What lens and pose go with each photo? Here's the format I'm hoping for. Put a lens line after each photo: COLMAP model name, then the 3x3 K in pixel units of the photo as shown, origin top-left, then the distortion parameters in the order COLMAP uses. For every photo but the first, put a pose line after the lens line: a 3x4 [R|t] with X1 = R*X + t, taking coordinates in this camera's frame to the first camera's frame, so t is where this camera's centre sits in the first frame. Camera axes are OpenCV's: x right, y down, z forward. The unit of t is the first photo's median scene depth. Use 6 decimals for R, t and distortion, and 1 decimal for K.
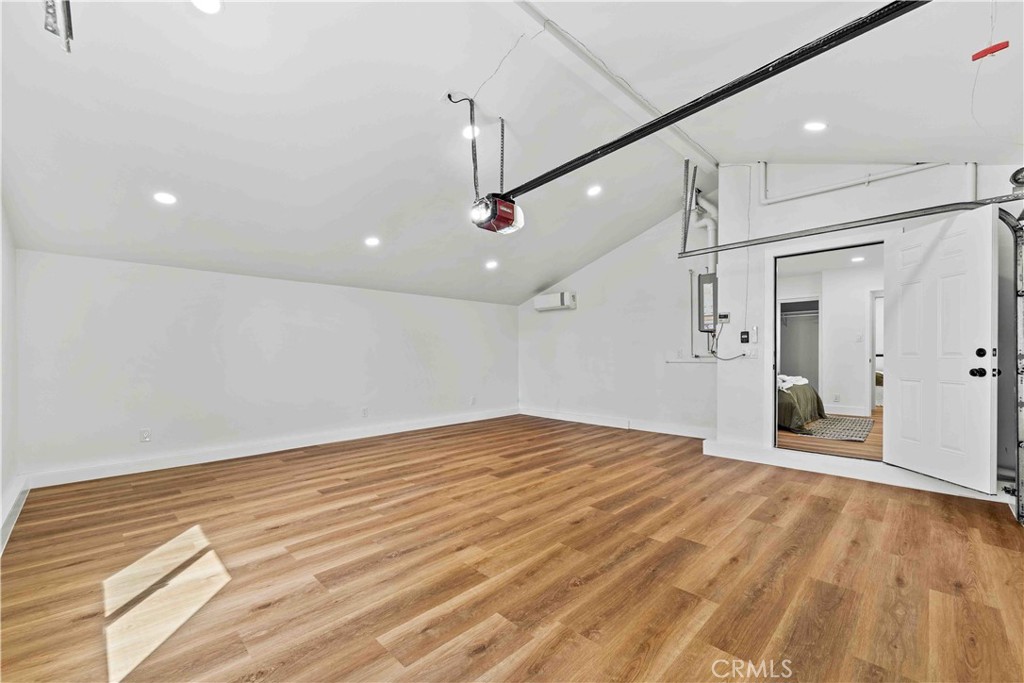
lens RADIAL K [[420.0, 0, 510.5], [0, 420.0, 359.3], [0, 0, 1]] dist [0.001900, -0.000145]
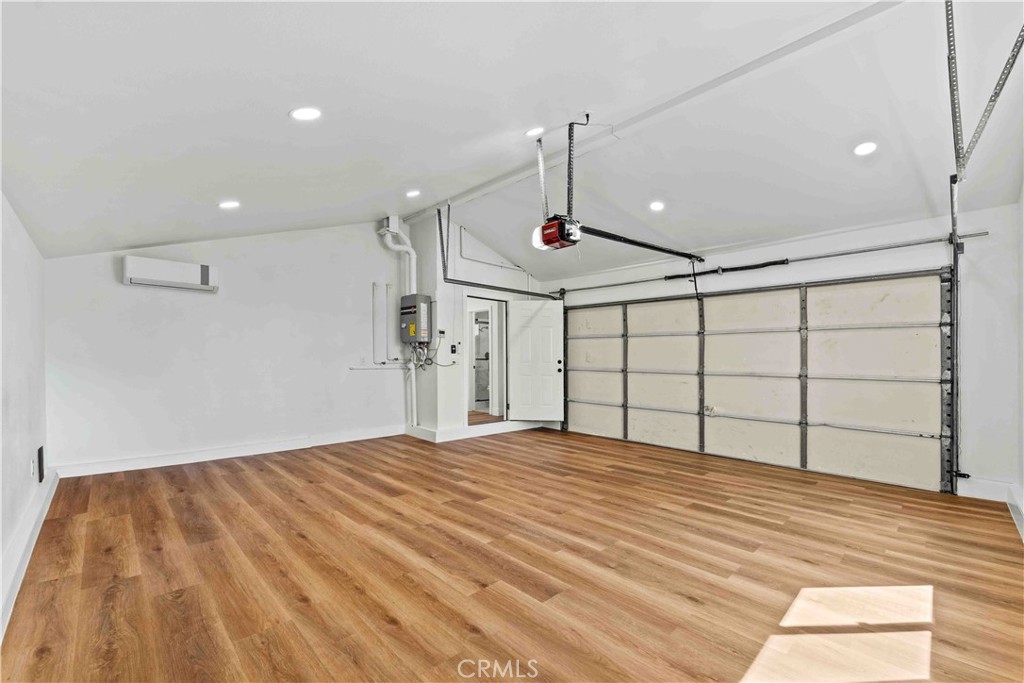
lens RADIAL K [[420.0, 0, 510.5], [0, 420.0, 359.3], [0, 0, 1]] dist [0.001900, -0.000145]
pose [[0.014958, 0.005701, 0.999872, -1.120007], [0.003705, 0.999977, -0.005757, -0.015501], [-0.999881, 0.003791, 0.014936, 1.120130]]
